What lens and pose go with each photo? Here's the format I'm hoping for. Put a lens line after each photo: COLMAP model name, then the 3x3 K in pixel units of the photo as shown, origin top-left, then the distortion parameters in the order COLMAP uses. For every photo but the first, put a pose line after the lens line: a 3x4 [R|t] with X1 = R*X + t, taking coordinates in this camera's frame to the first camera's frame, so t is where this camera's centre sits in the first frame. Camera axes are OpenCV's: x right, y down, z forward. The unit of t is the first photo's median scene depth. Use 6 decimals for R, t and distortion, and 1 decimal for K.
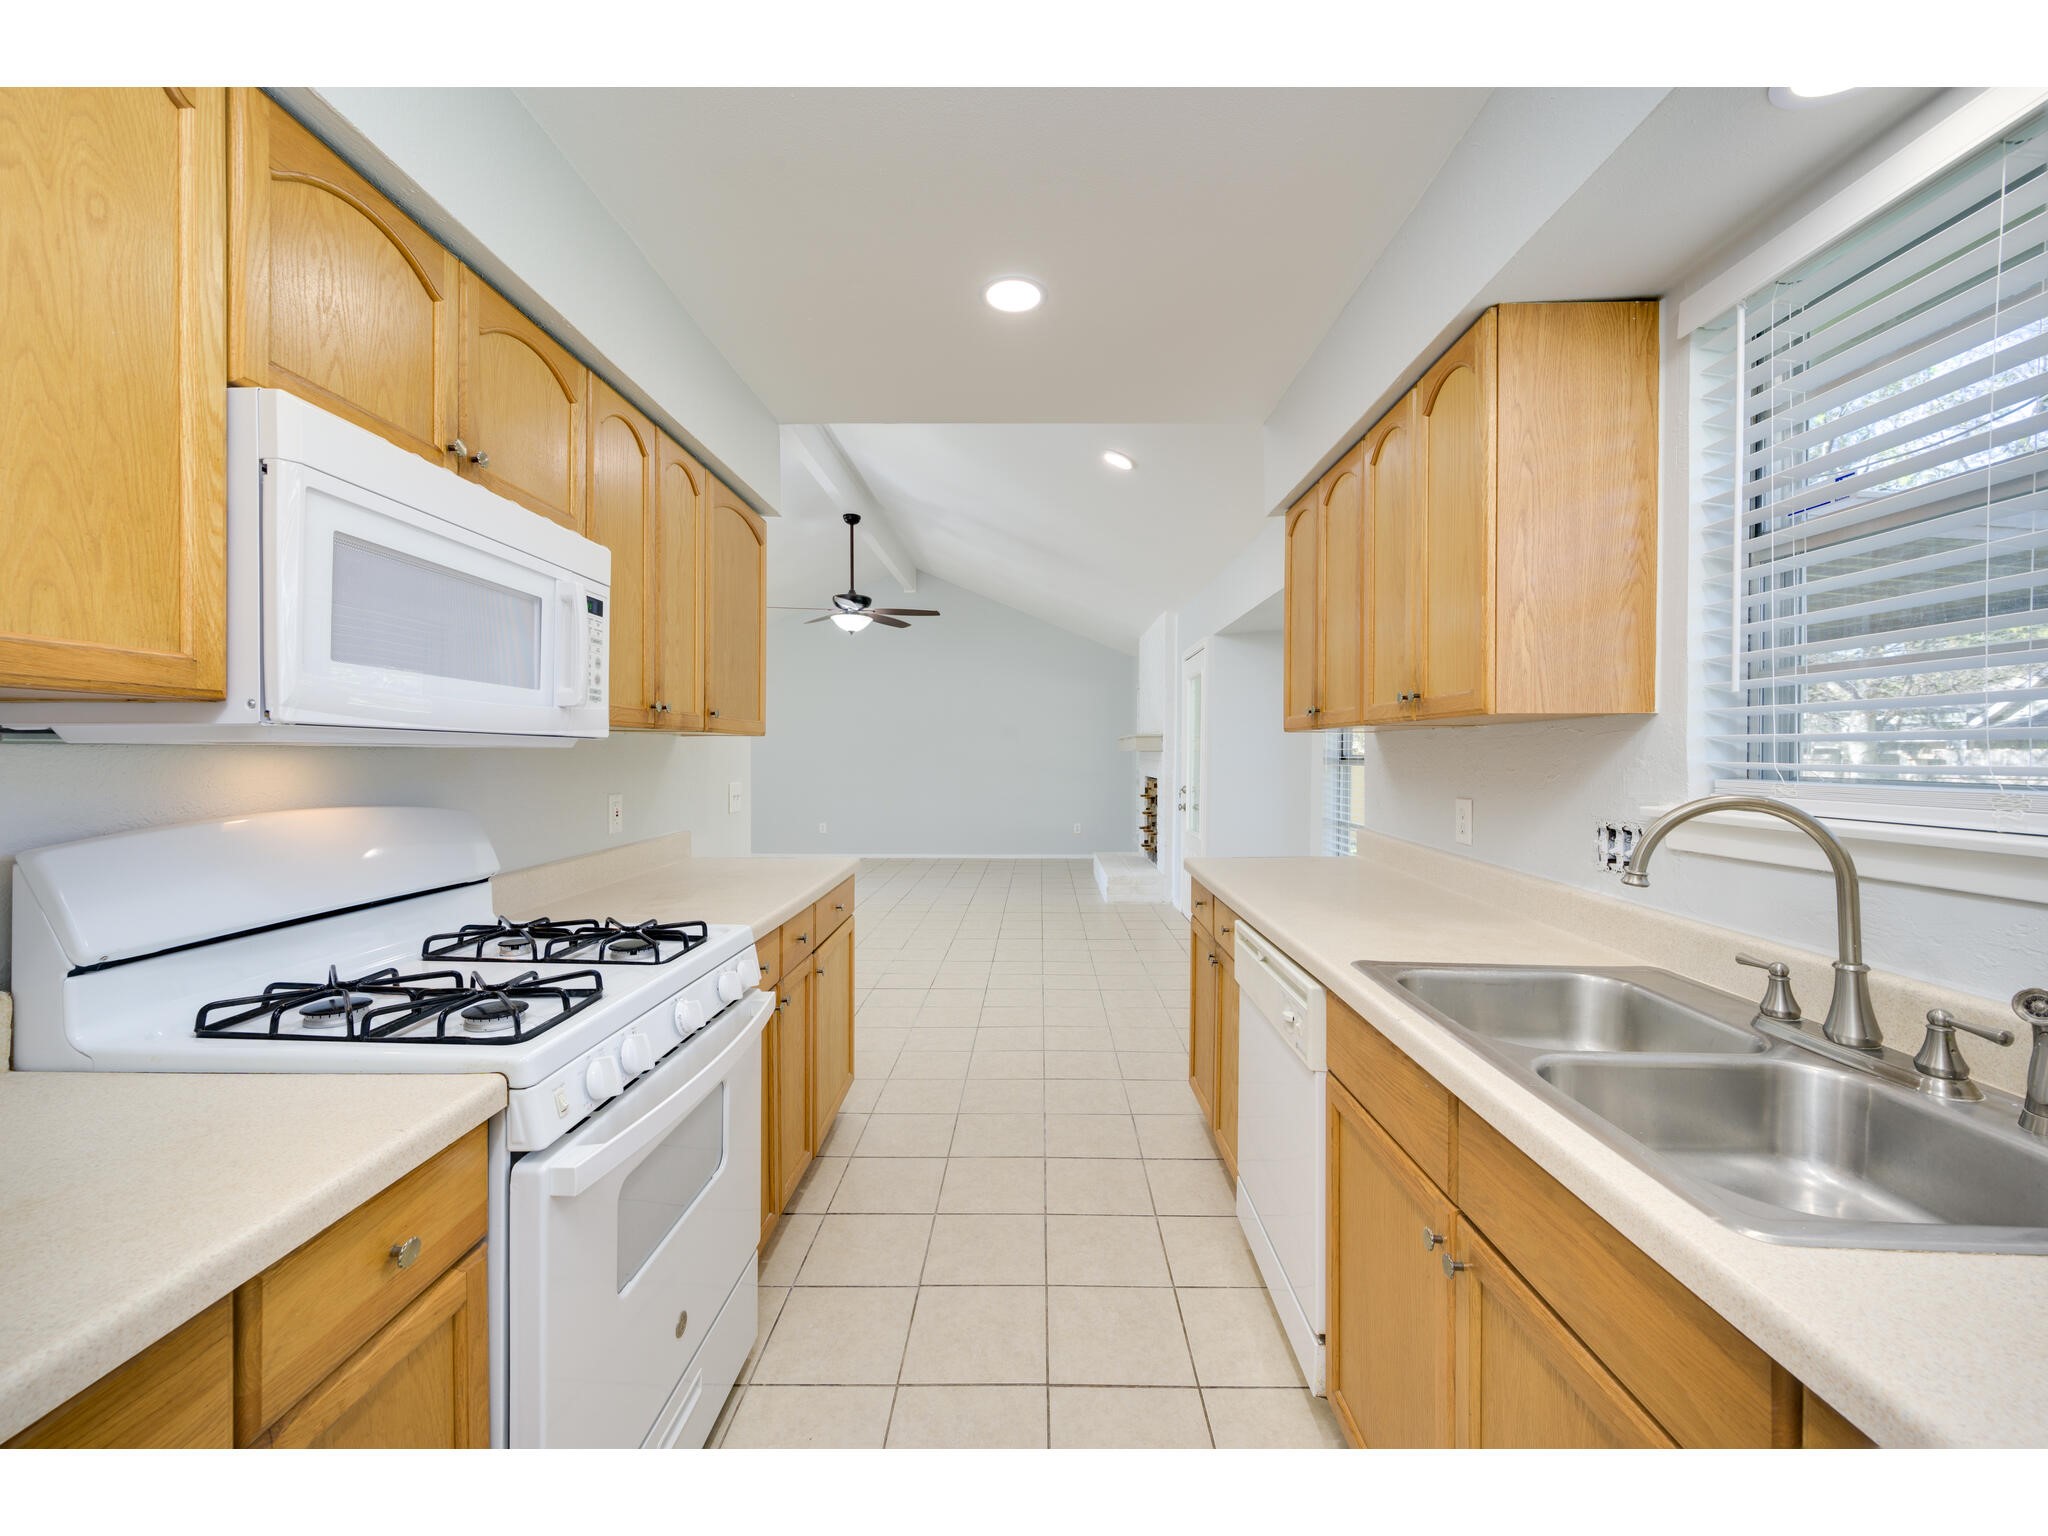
lens RADIAL K [[816.7, 0, 1031.2], [0, 816.7, 763.8], [0, 0, 1]] dist [-0.000835, 0.000071]
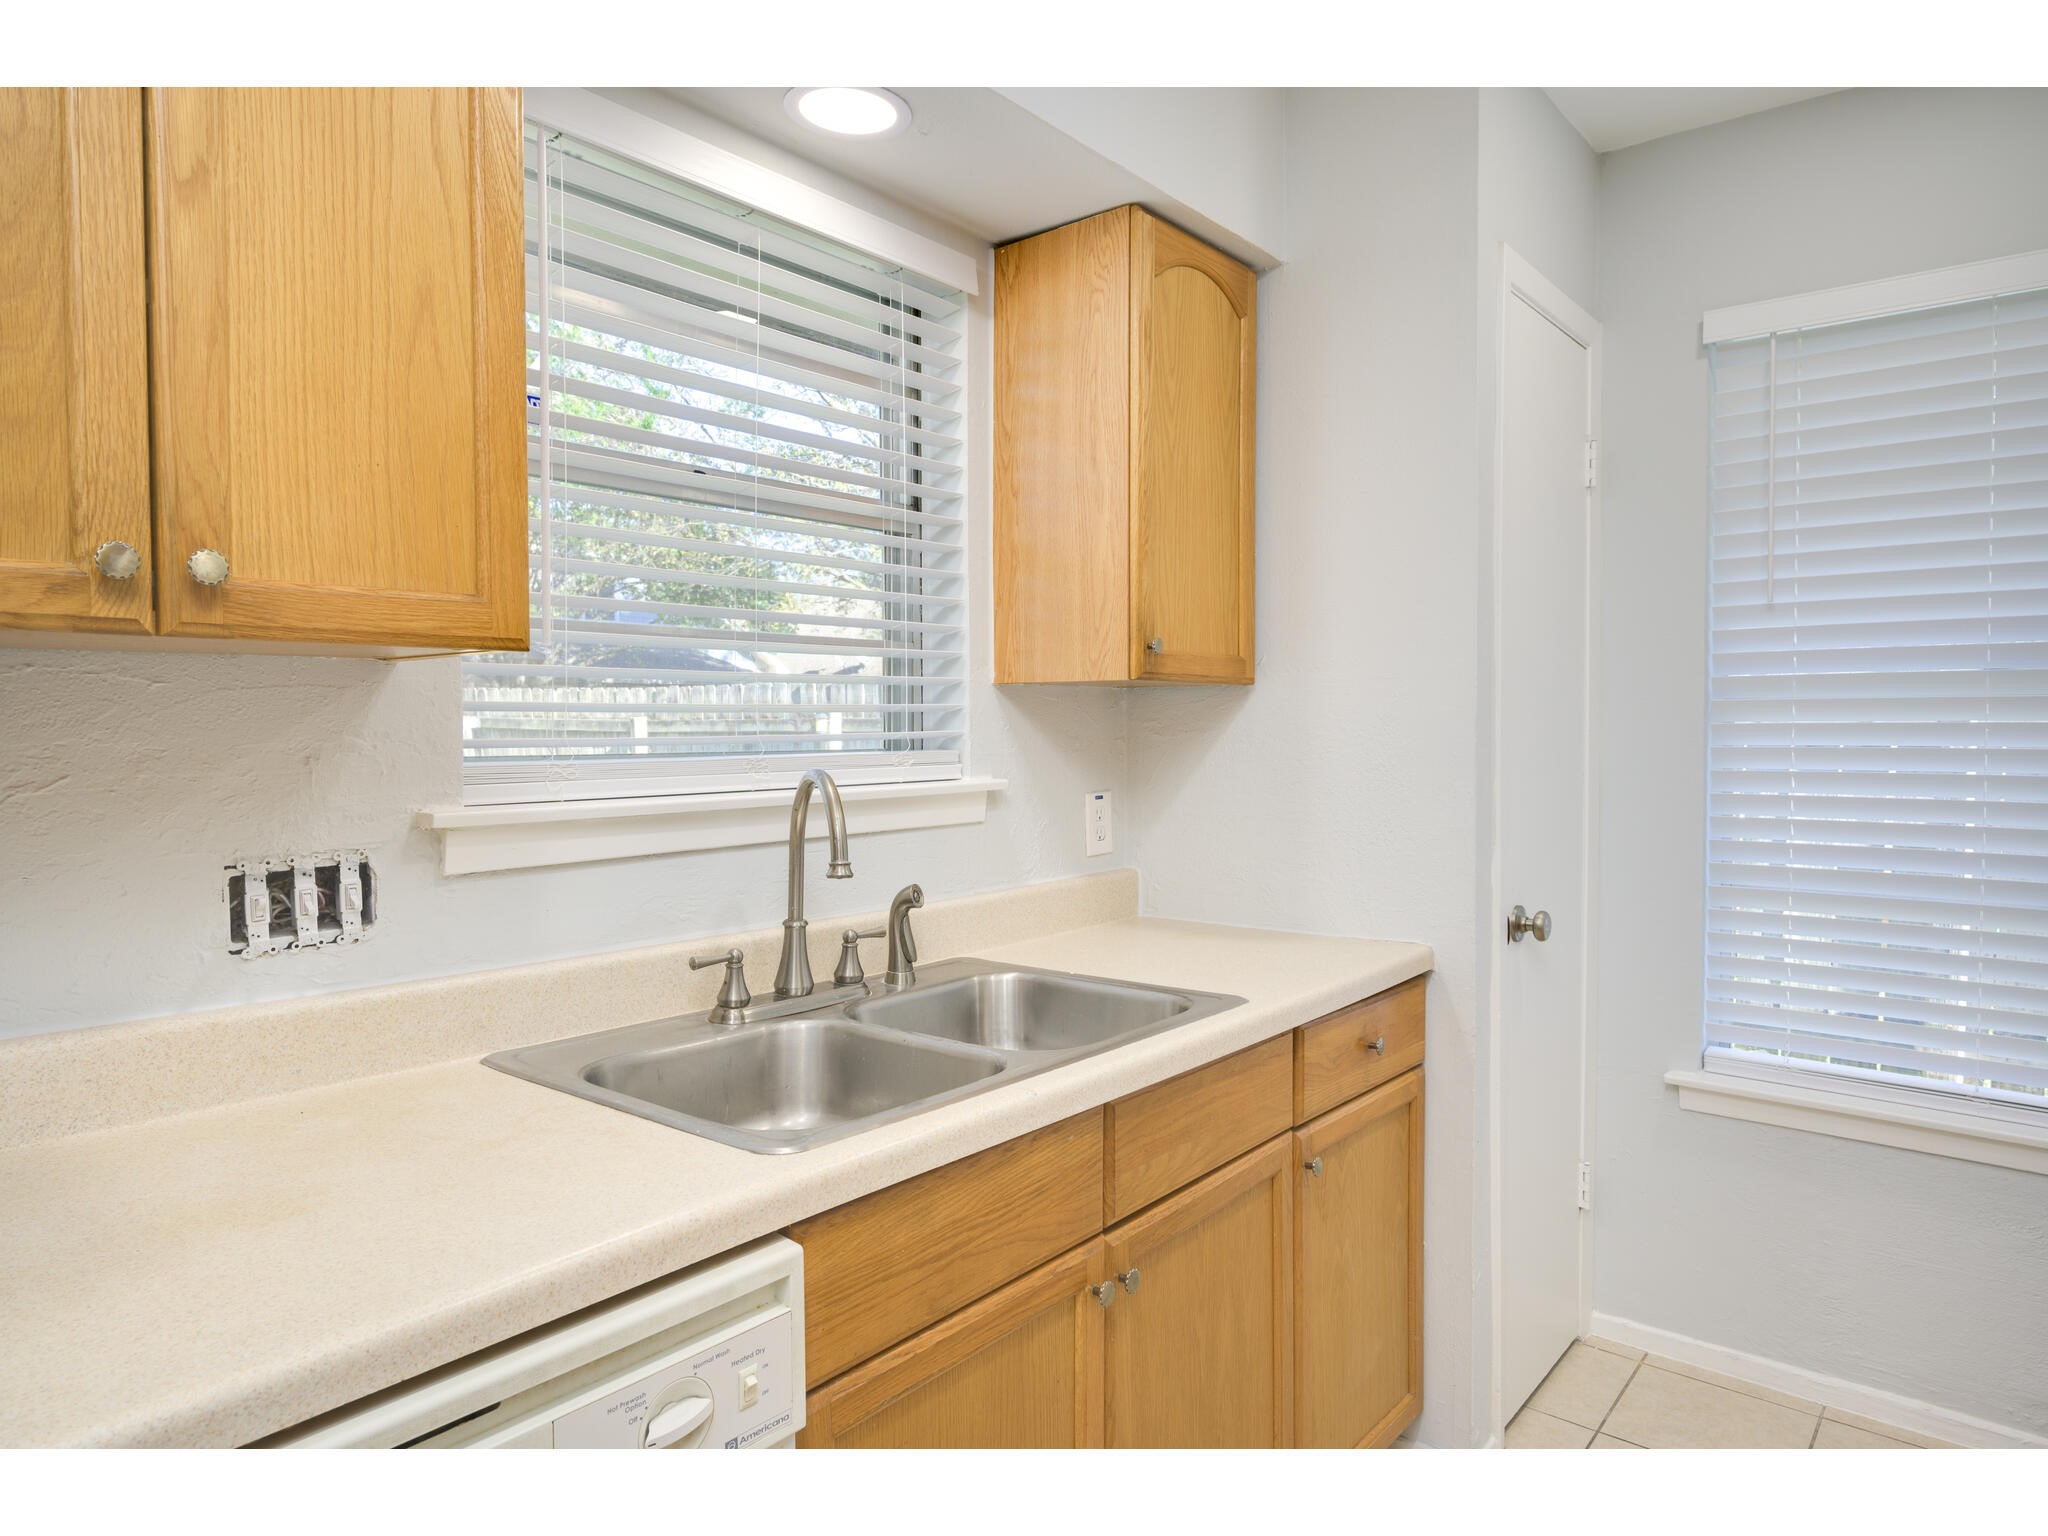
lens RADIAL K [[1235.2, 0, 1029.8], [0, 1235.2, 756.9], [0, 0, 1]] dist [-0.000621, 0.001415]
pose [[-0.775904, -0.016581, 0.630633, -0.178872], [0.011076, 0.999142, 0.039897, -0.022049], [-0.630754, 0.037941, -0.775055, 1.423306]]
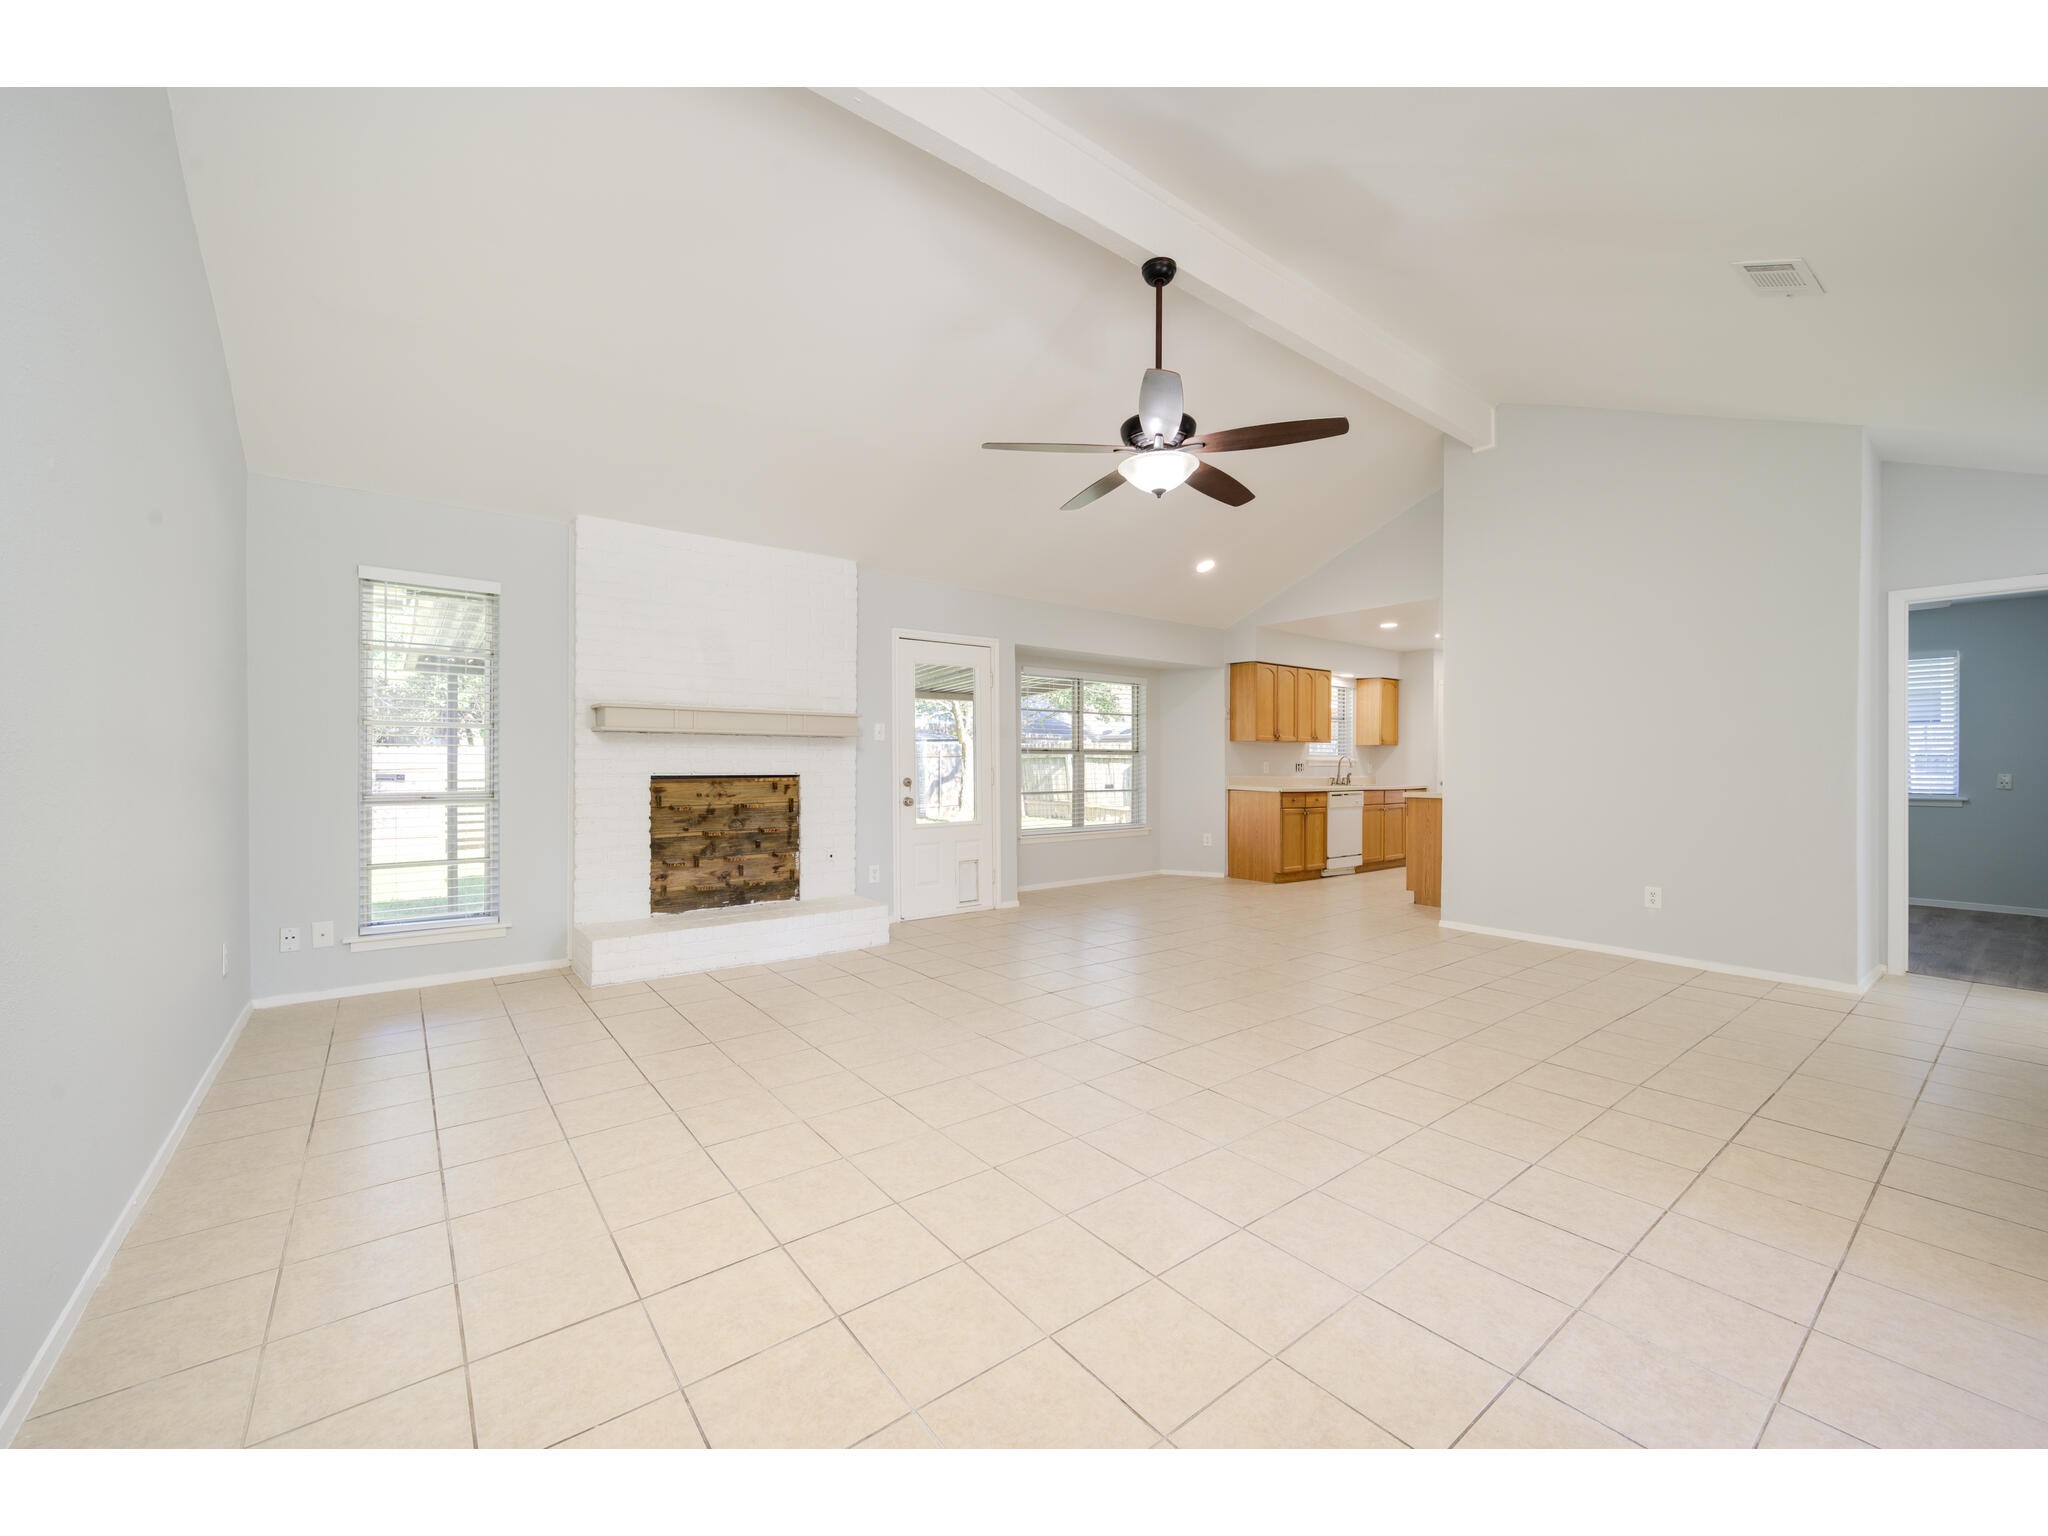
lens RADIAL K [[816.7, 0, 1031.2], [0, 816.7, 763.8], [0, 0, 1]] dist [-0.000835, 0.000071]
pose [[-0.628883, -0.003974, 0.777490, -2.539895], [0.006862, 0.999920, 0.010661, 0.010903], [-0.777470, 0.012039, -0.628805, 6.204683]]
